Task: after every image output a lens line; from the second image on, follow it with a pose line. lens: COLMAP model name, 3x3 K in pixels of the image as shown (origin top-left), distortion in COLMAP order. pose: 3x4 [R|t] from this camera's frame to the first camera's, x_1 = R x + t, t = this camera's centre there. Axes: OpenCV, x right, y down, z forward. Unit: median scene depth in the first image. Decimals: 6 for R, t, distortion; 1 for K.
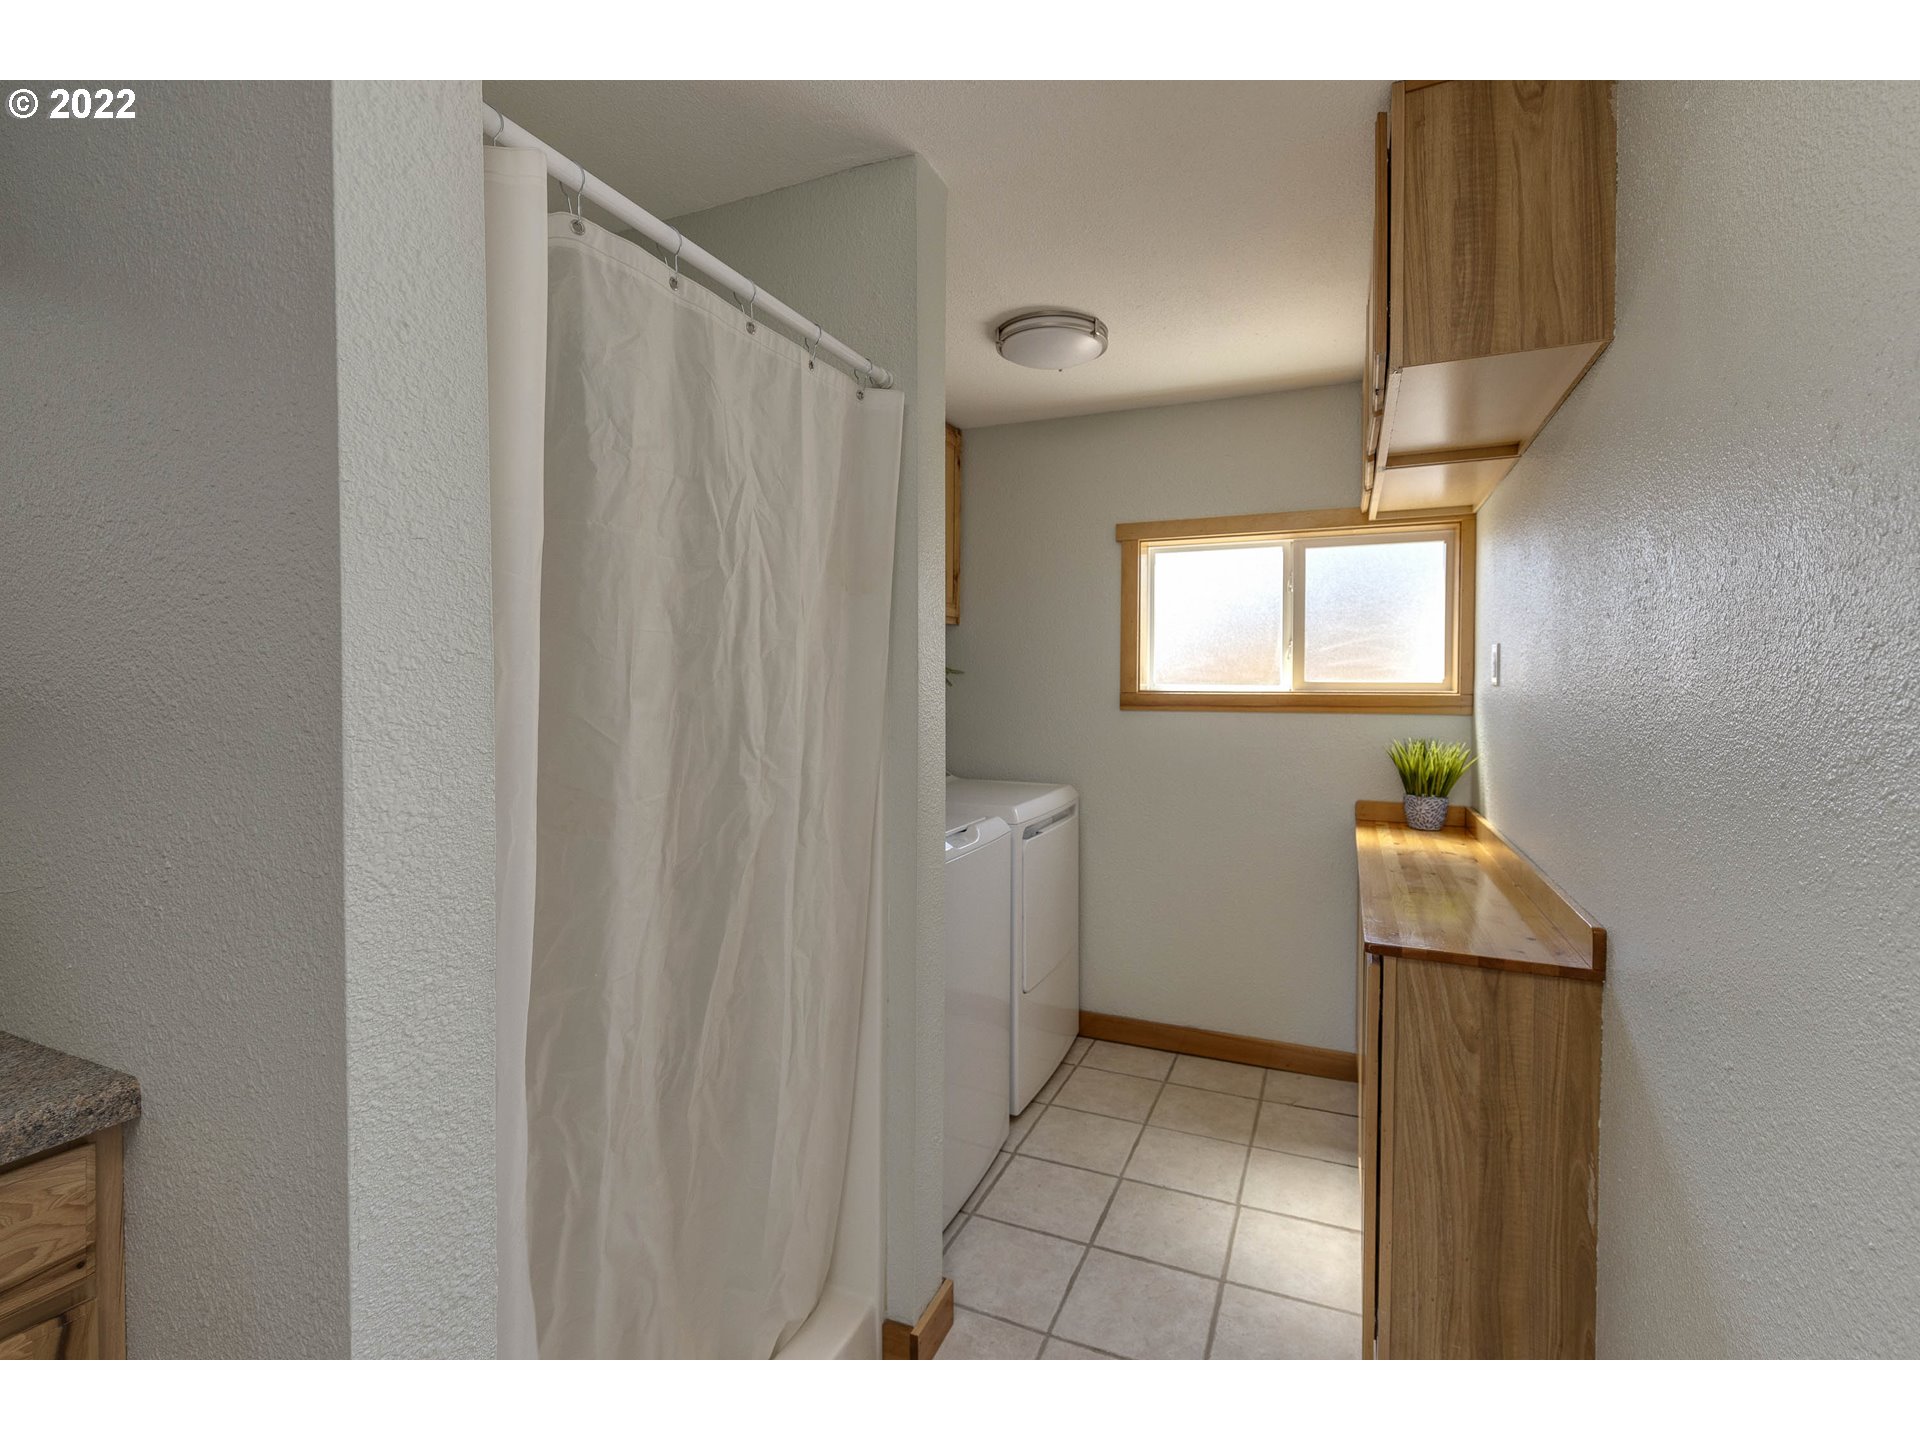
lens RADIAL K [[889.8, 0, 970.0], [0, 889.8, 706.4], [0, 0, 1]] dist [0.002983, 0.000202]
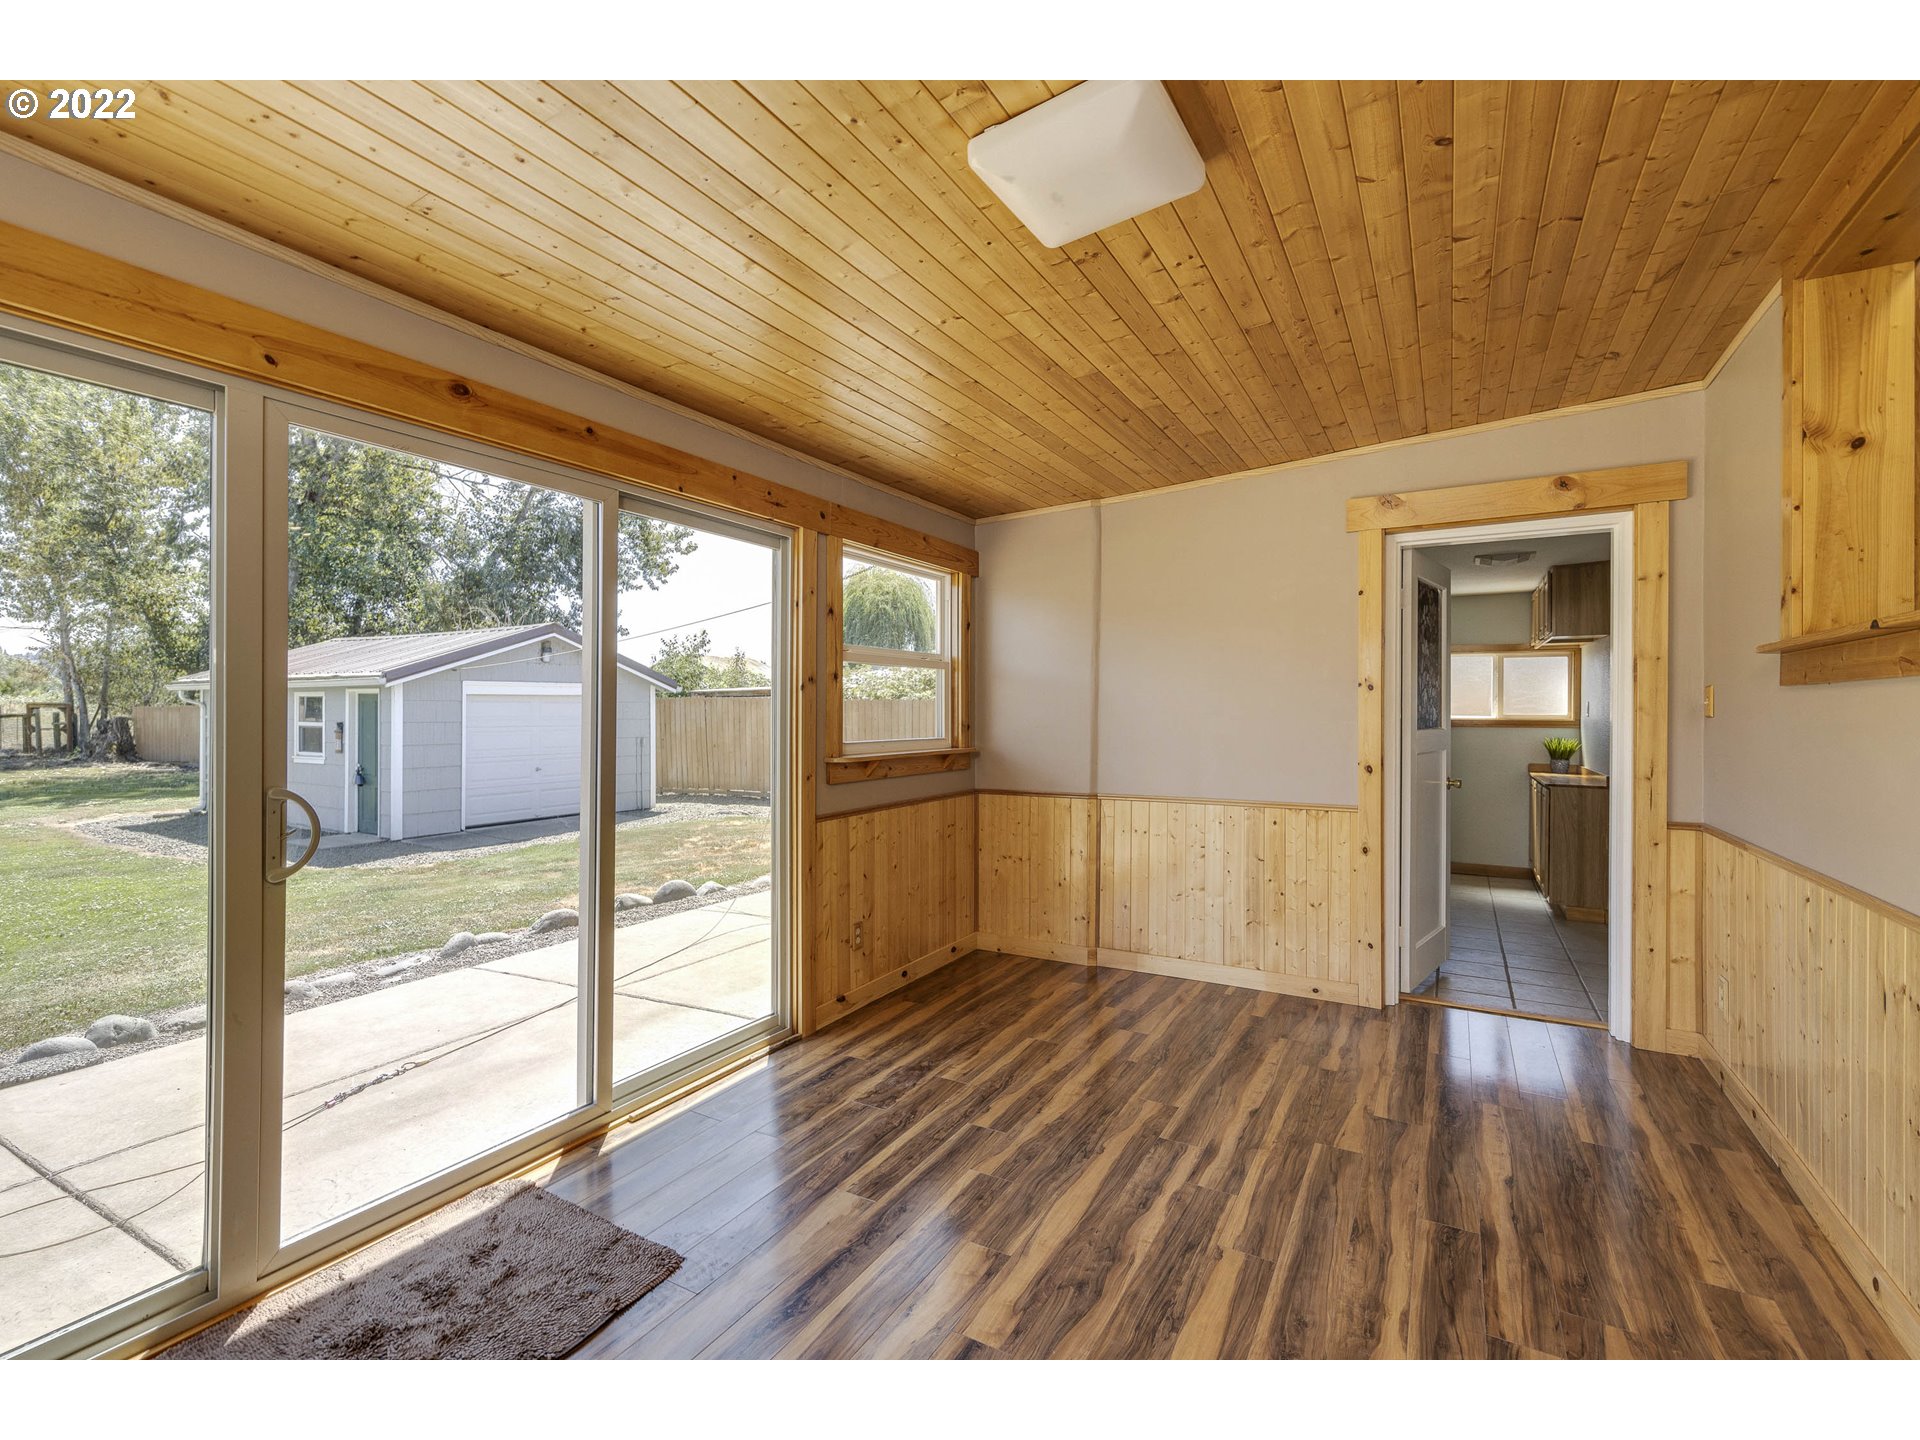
lens RADIAL K [[889.8, 0, 952.4], [0, 889.8, 715.9], [0, 0, 1]] dist [0.002983, 0.000202]
pose [[0.993333, 0.003349, -0.115235, -2.263314], [-0.004795, 0.999913, -0.012276, 0.033609], [0.115184, 0.012747, 0.993262, -4.255879]]
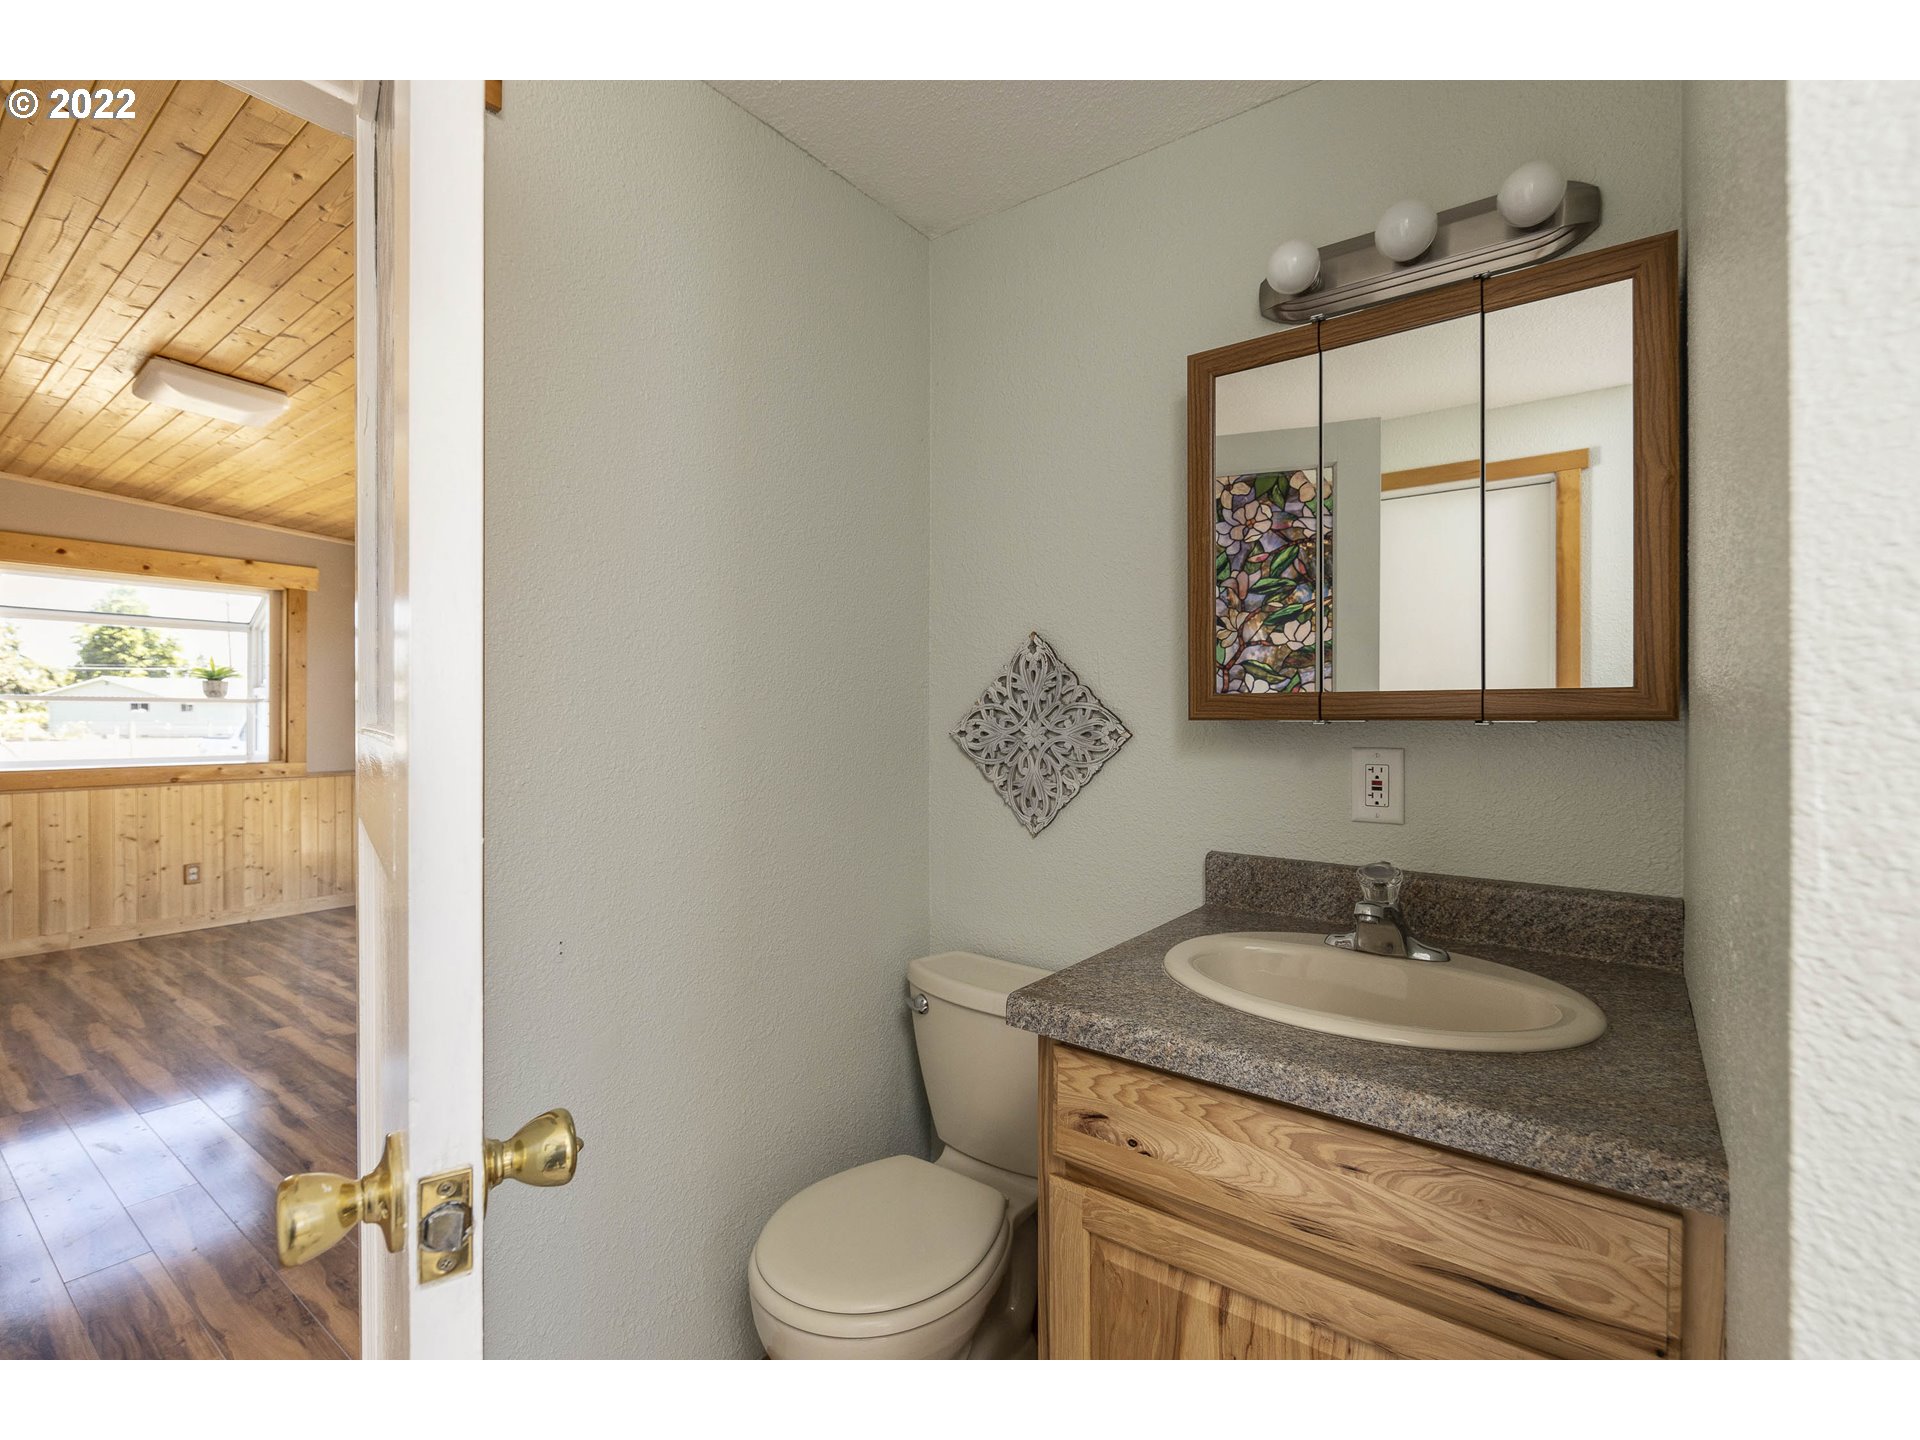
lens RADIAL K [[851.7, 0, 969.5], [0, 851.7, 719.4], [0, 0, 1]] dist [0.002328, -0.000348]
pose [[-0.225588, 0.005031, -0.974210, -0.072694], [-0.020017, 0.999752, 0.009798, 0.036006], [0.974017, 0.021711, -0.225431, 0.536944]]
